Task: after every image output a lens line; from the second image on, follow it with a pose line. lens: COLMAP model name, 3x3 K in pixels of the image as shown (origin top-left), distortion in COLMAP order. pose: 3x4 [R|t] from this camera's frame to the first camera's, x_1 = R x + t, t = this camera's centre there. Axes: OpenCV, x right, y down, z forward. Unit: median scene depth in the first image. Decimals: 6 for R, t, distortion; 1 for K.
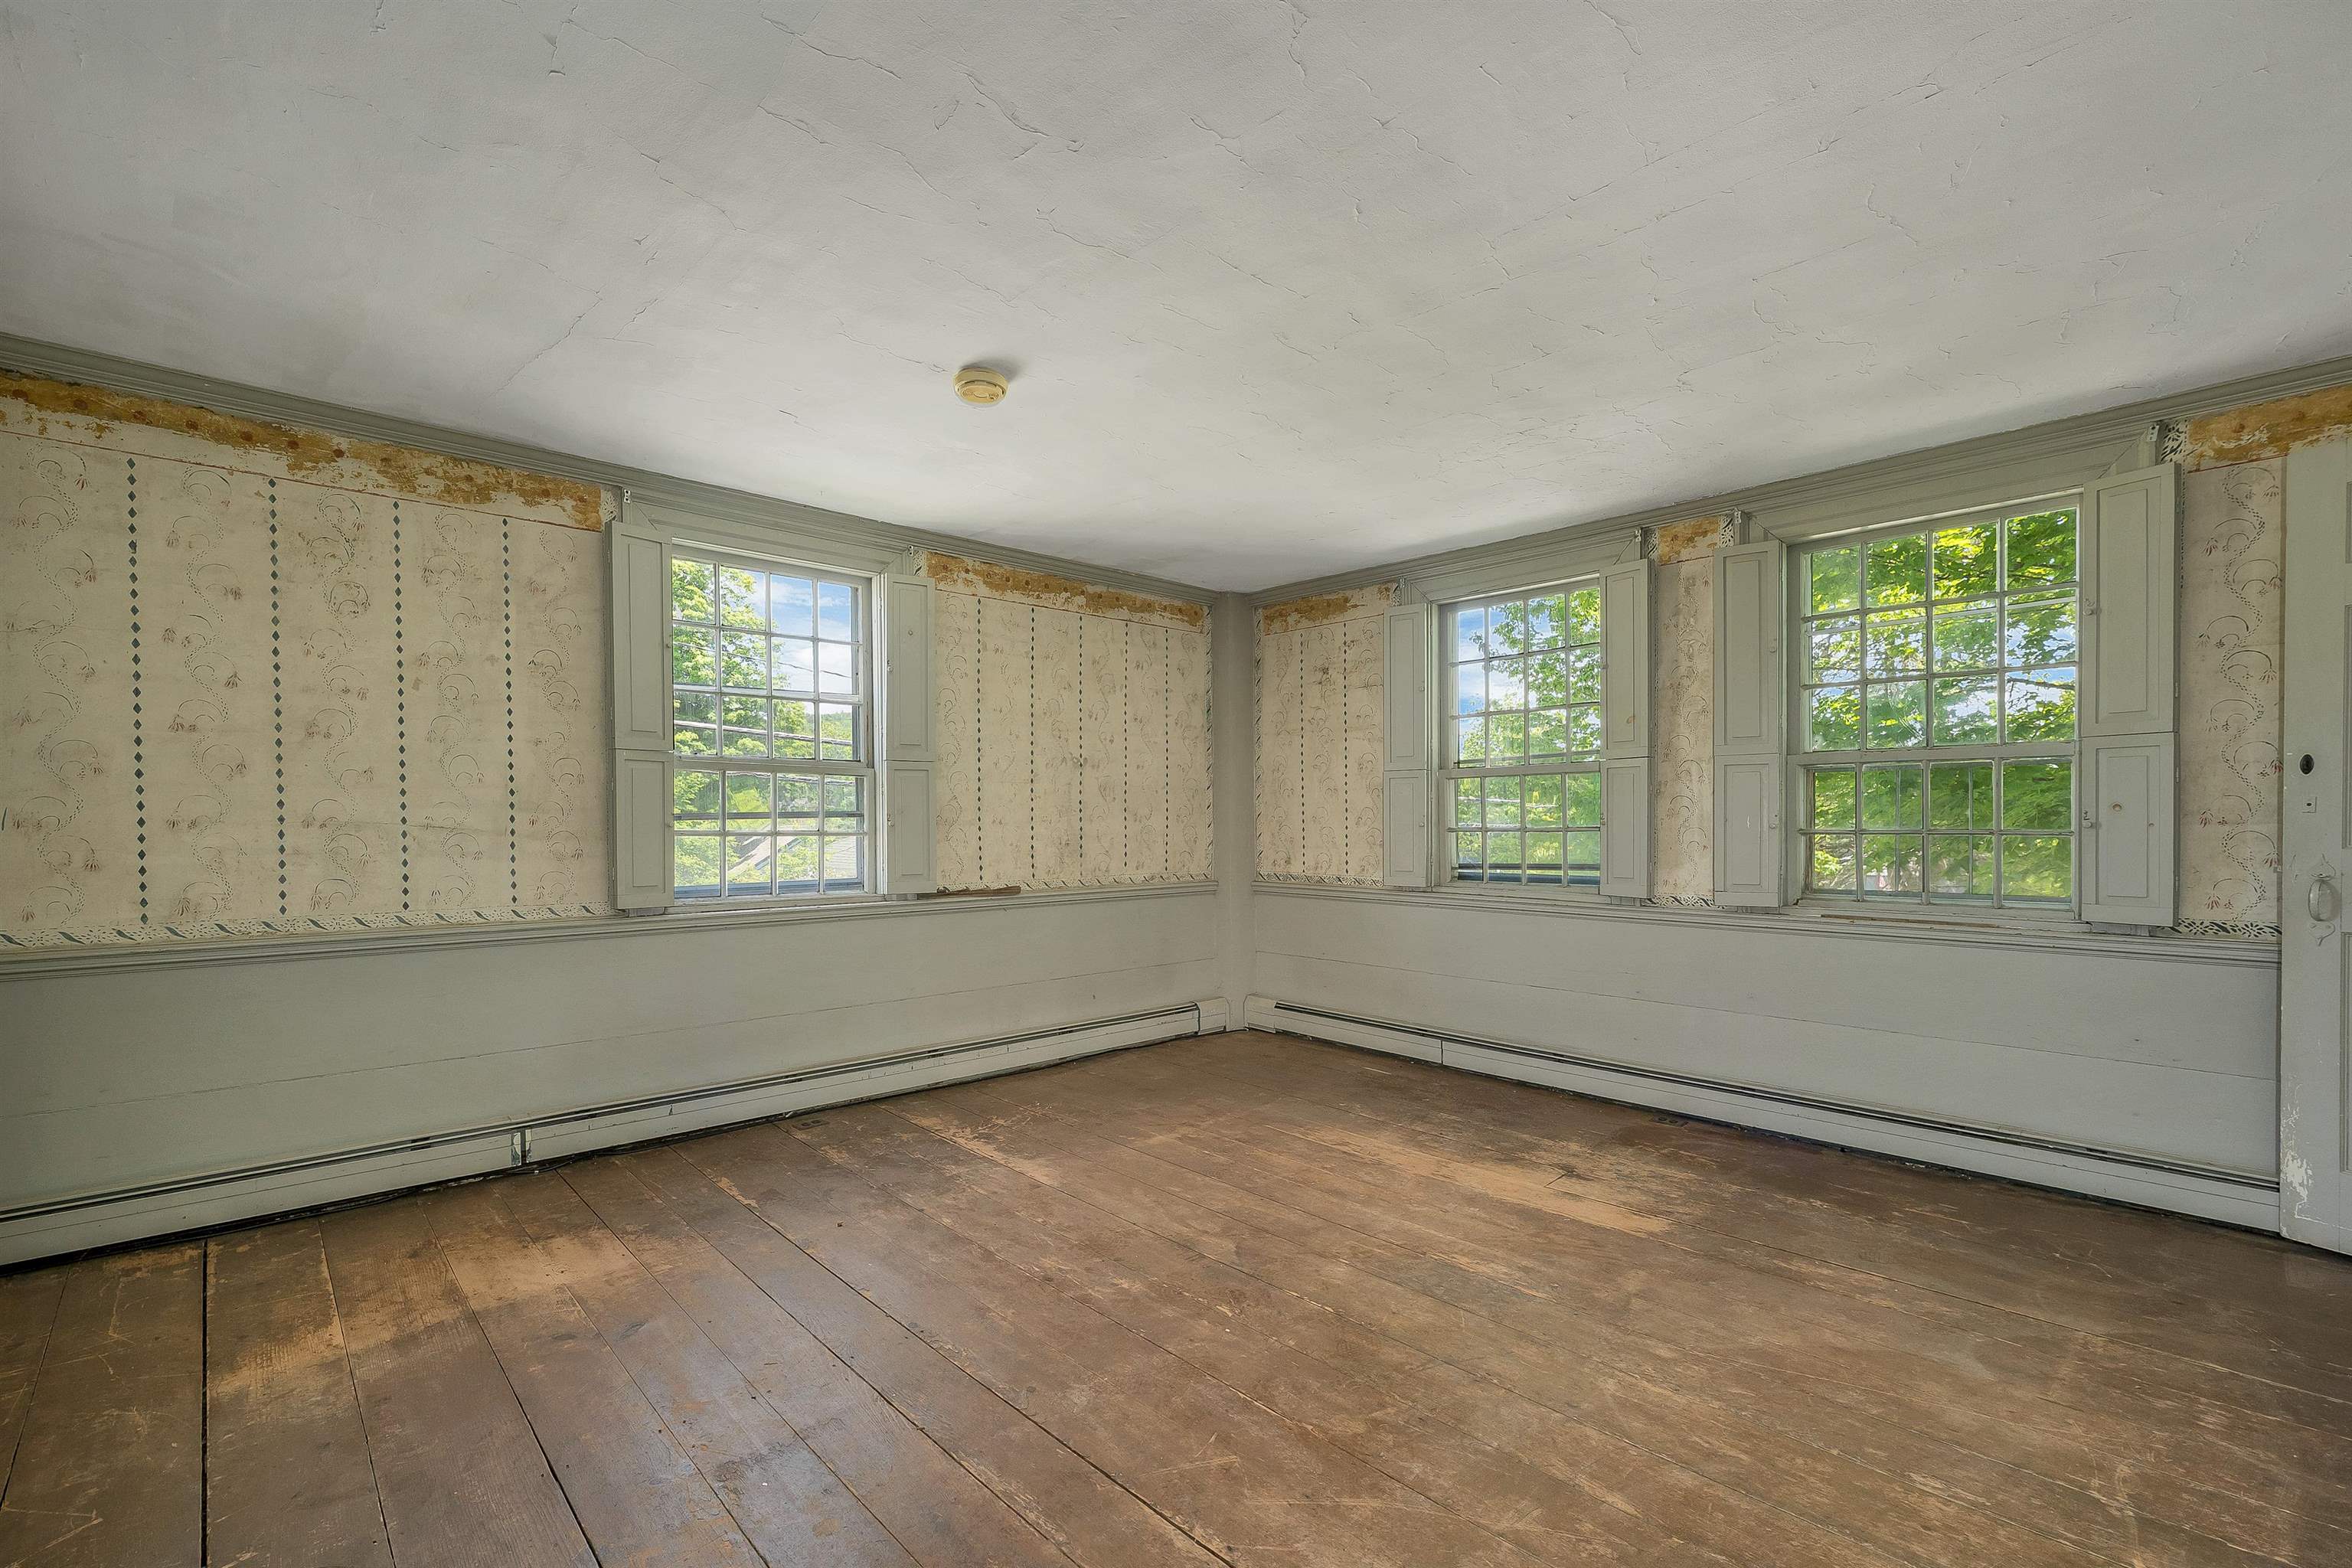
lens RADIAL K [[1000.3, 0, 1181.6], [0, 1000.3, 807.0], [0, 0, 1]] dist [0.001893, 0.000289]
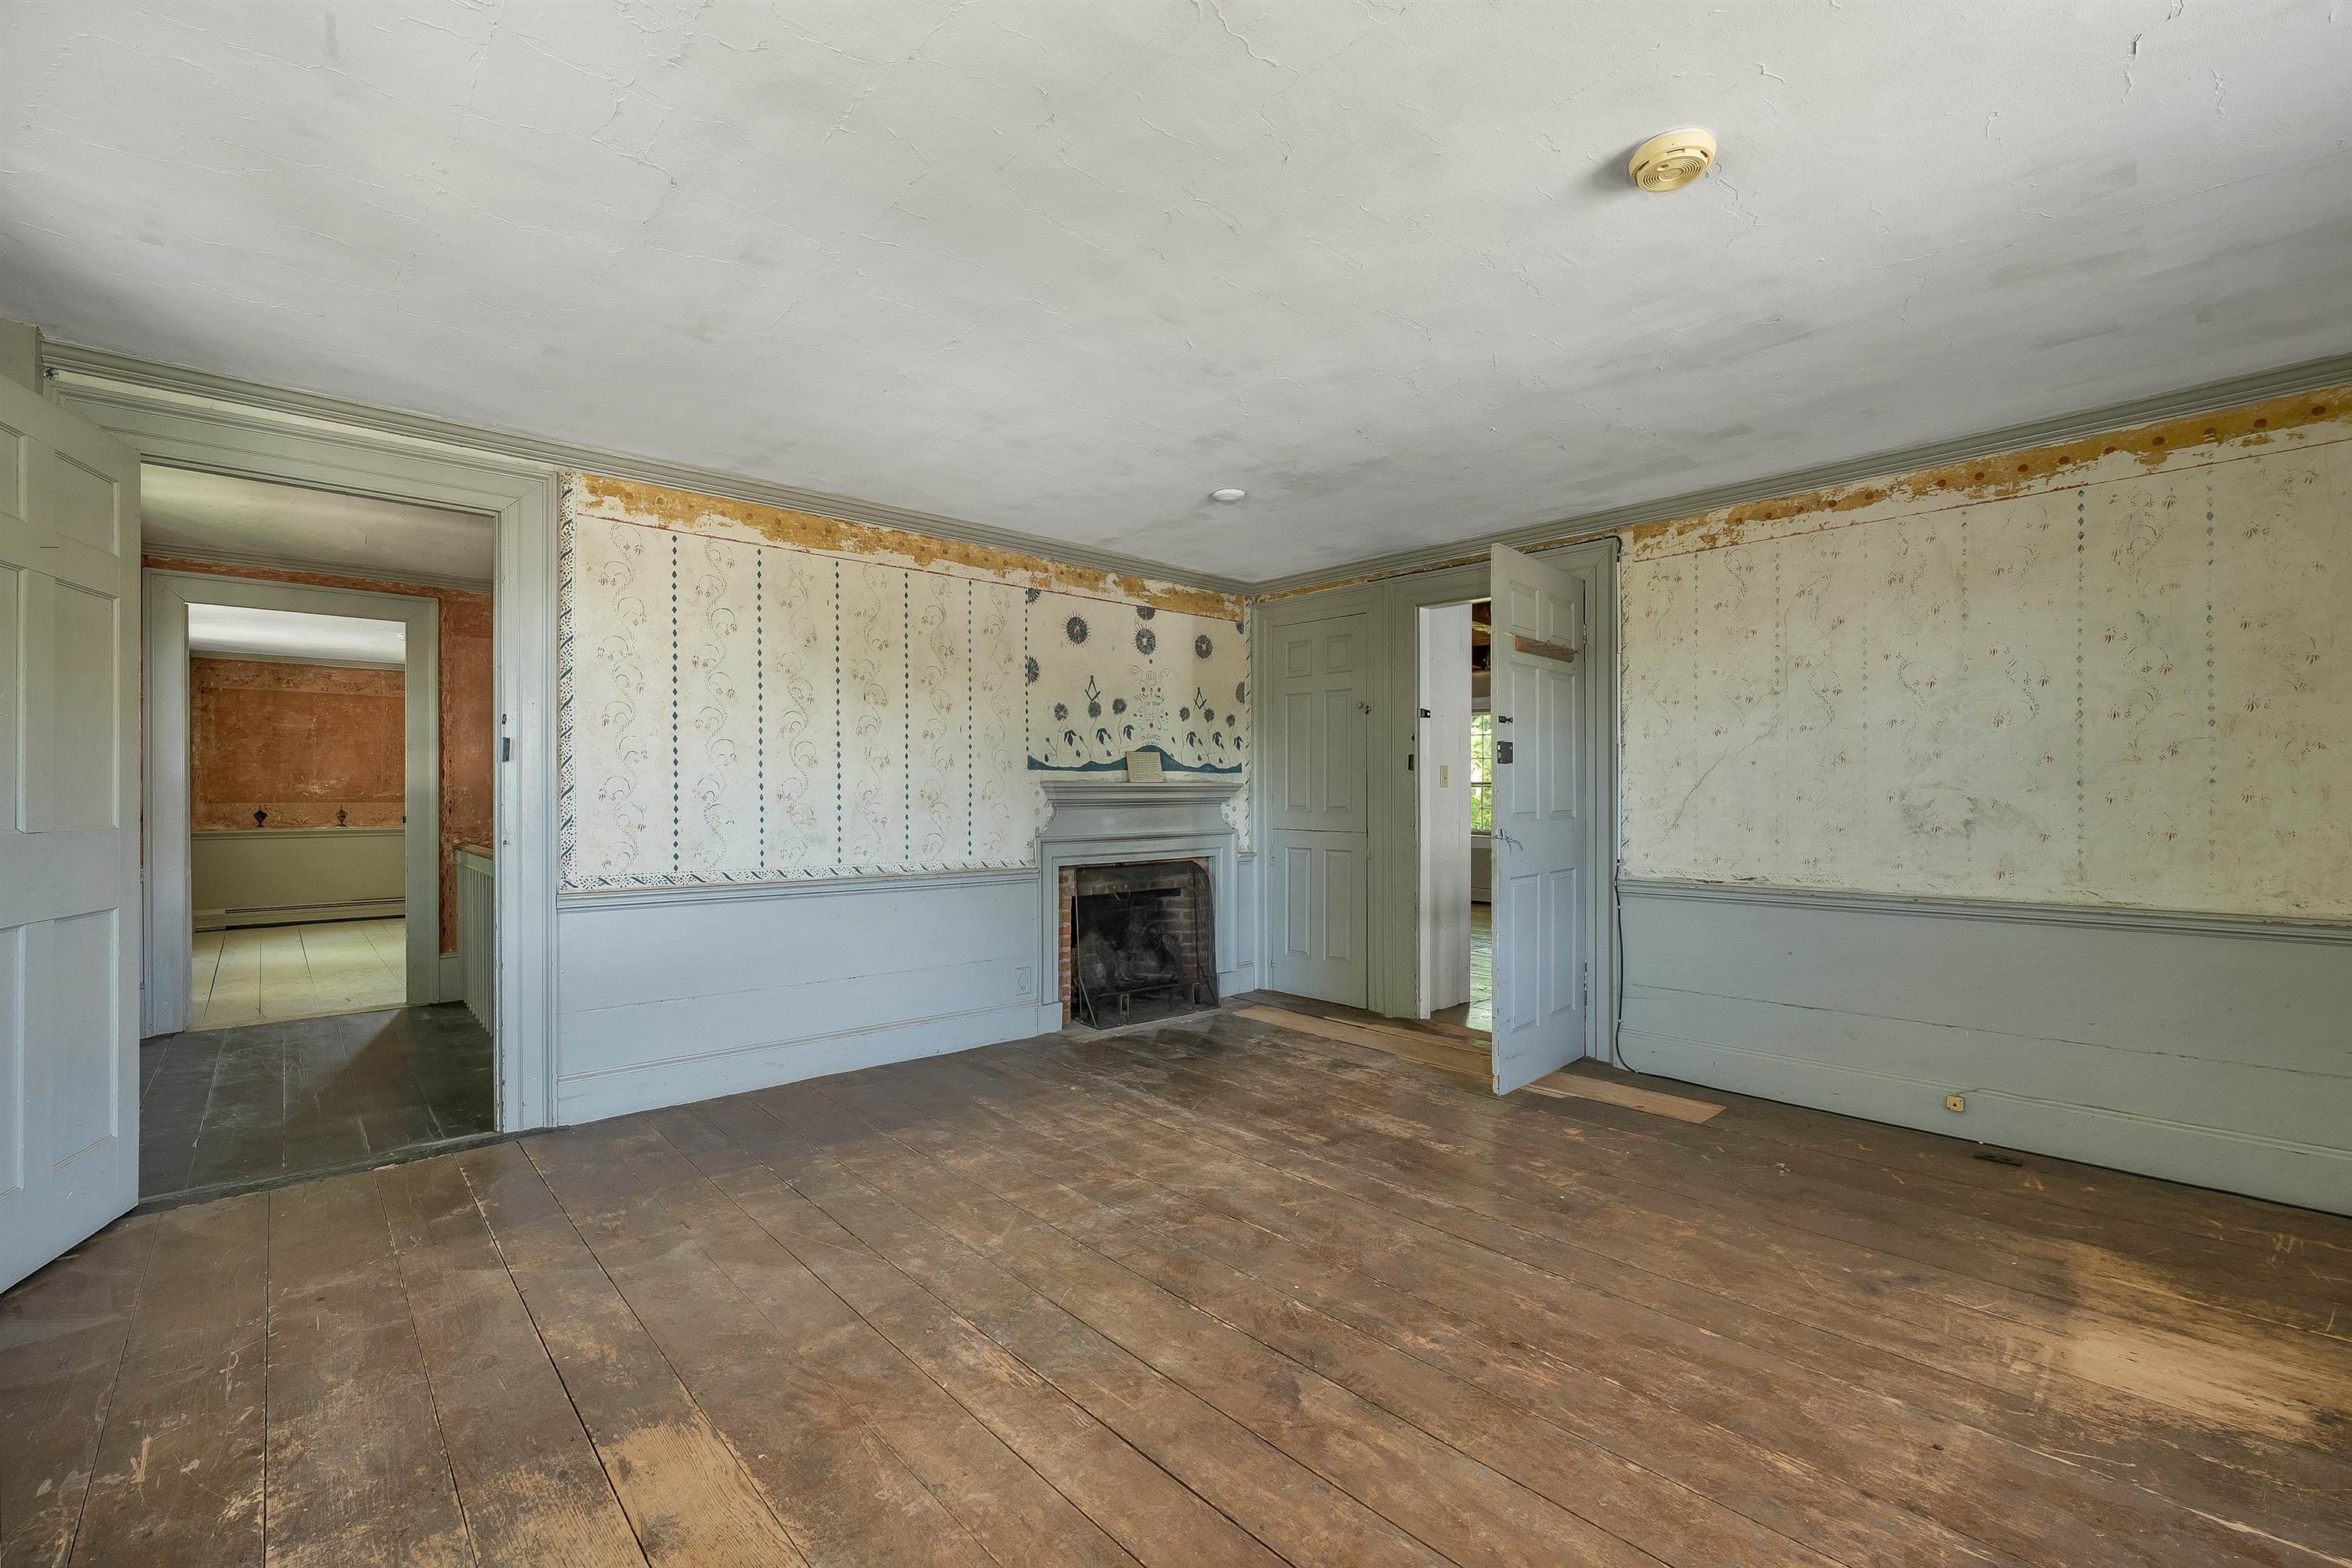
lens RADIAL K [[1000.3, 0, 1175.3], [0, 1000.3, 798.3], [0, 0, 1]] dist [0.001893, 0.000289]
pose [[-0.999912, 0.001831, 0.013141, 0.147596], [0.001666, 0.999920, -0.012533, 0.021692], [-0.013163, -0.012510, -0.999835, 1.914002]]
